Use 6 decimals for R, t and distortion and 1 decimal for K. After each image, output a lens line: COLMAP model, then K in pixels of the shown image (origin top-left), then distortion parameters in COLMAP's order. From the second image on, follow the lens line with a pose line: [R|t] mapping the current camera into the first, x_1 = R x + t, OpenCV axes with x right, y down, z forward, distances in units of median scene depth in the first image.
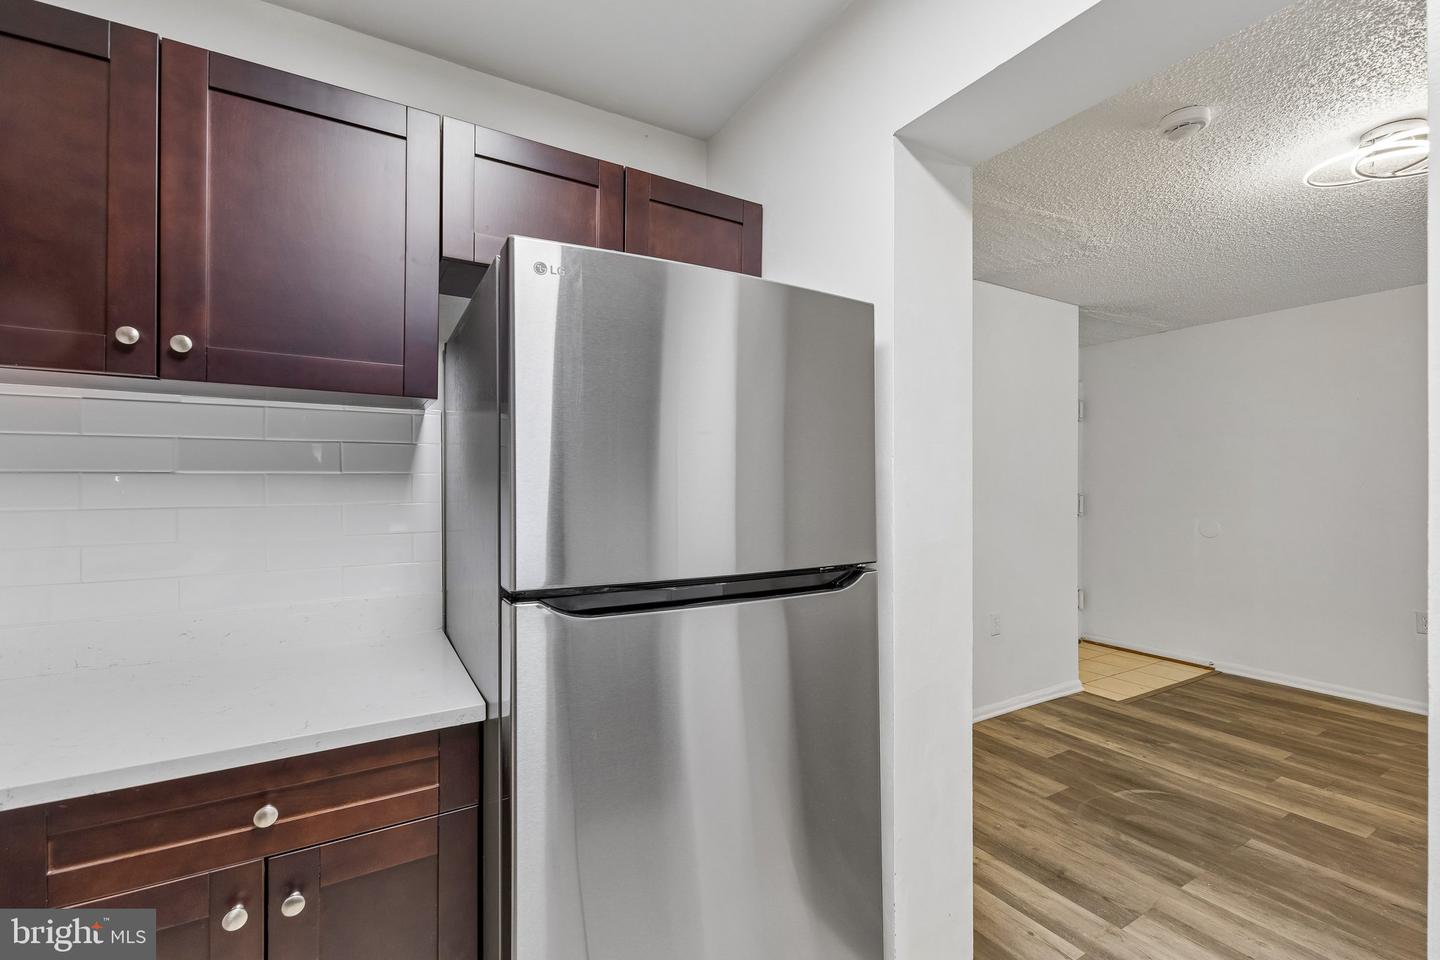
lens RADIAL K [[623.1, 0, 725.7], [0, 623.1, 481.5], [0, 0, 1]] dist [0.014557, -0.003865]
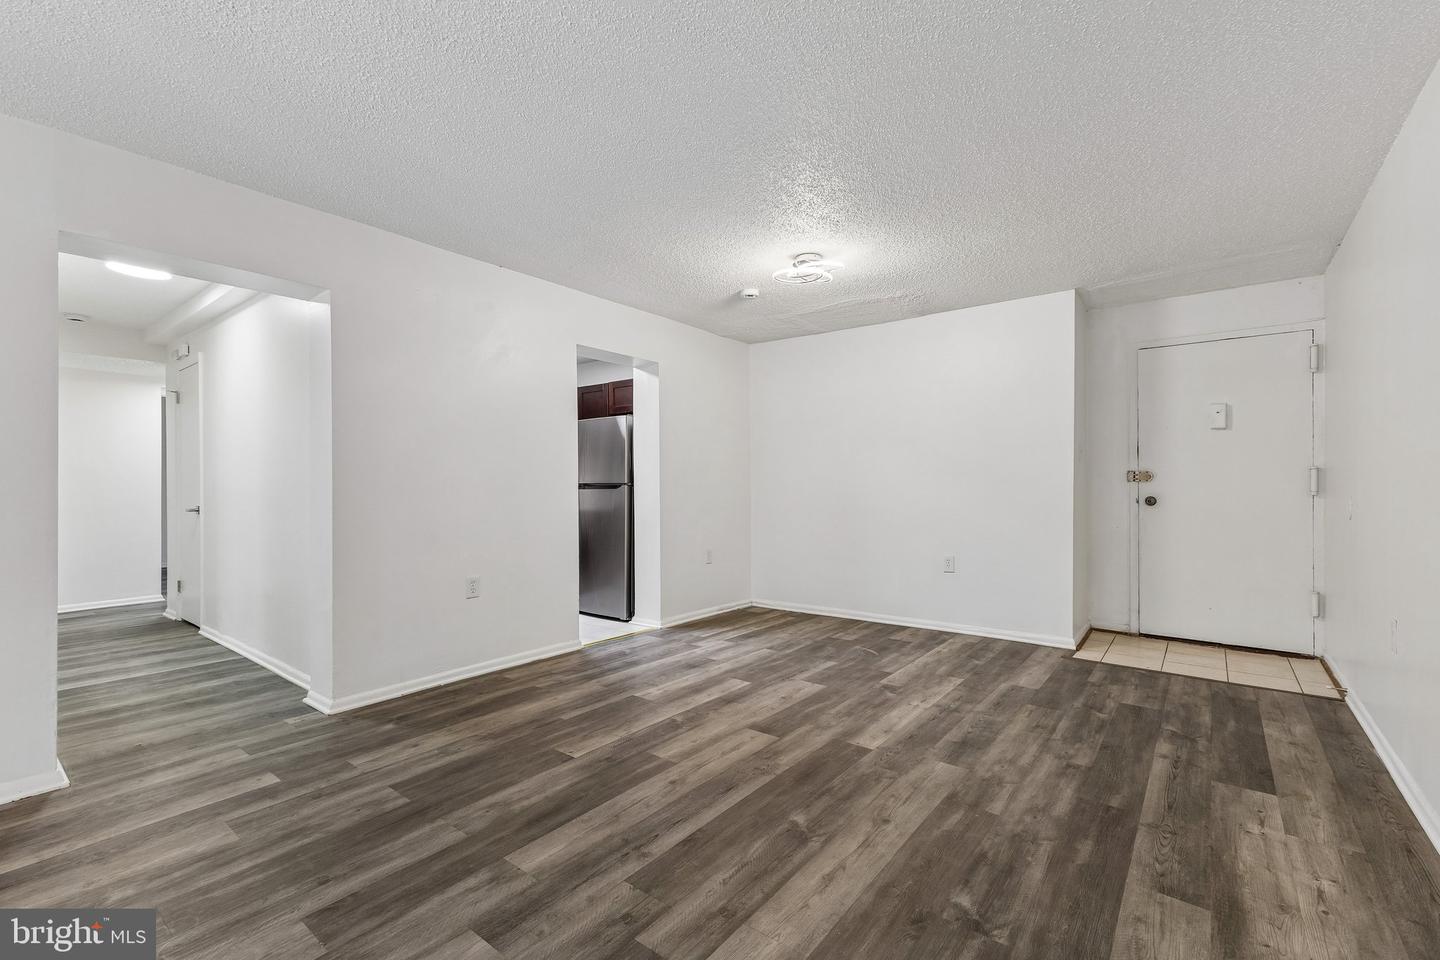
lens RADIAL K [[623.1, 0, 719.1], [0, 623.1, 493.8], [0, 0, 1]] dist [0.014557, -0.003865]
pose [[0.351485, 0.011656, -0.936121, 1.950941], [0.007167, 0.999860, 0.015140, 0.070822], [0.936166, -0.012030, 0.351352, 0.094787]]
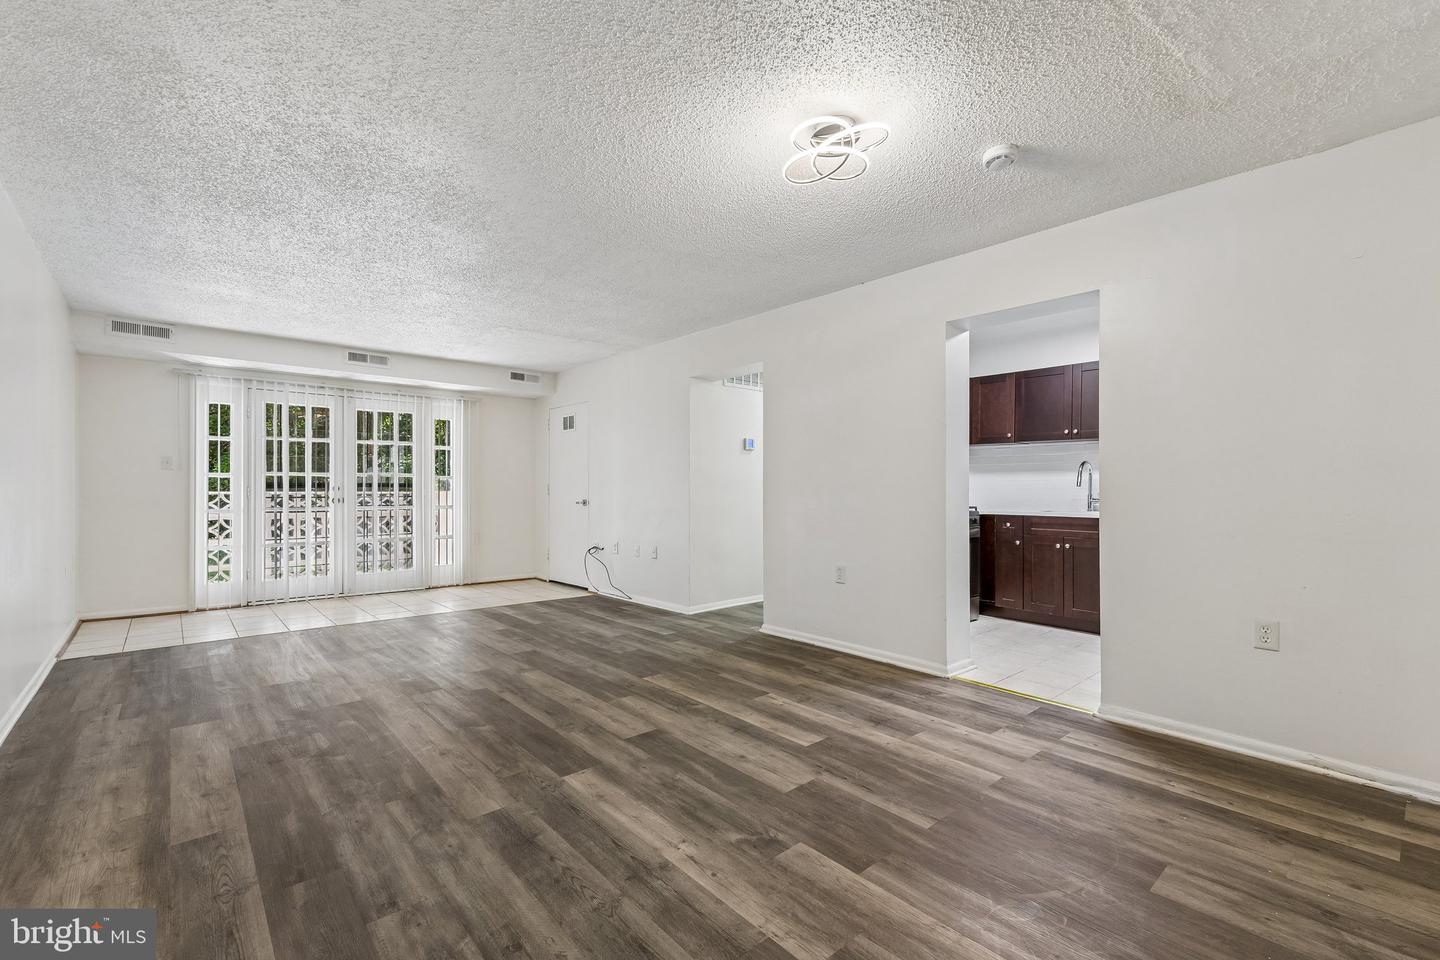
lens RADIAL K [[623.1, 0, 726.1], [0, 623.1, 488.7], [0, 0, 1]] dist [0.014557, -0.003865]
pose [[-0.983757, 0.000119, -0.179507, 1.076887], [0.000664, 0.999995, -0.002979, 0.079694], [0.179506, -0.003049, -0.983752, 1.539879]]
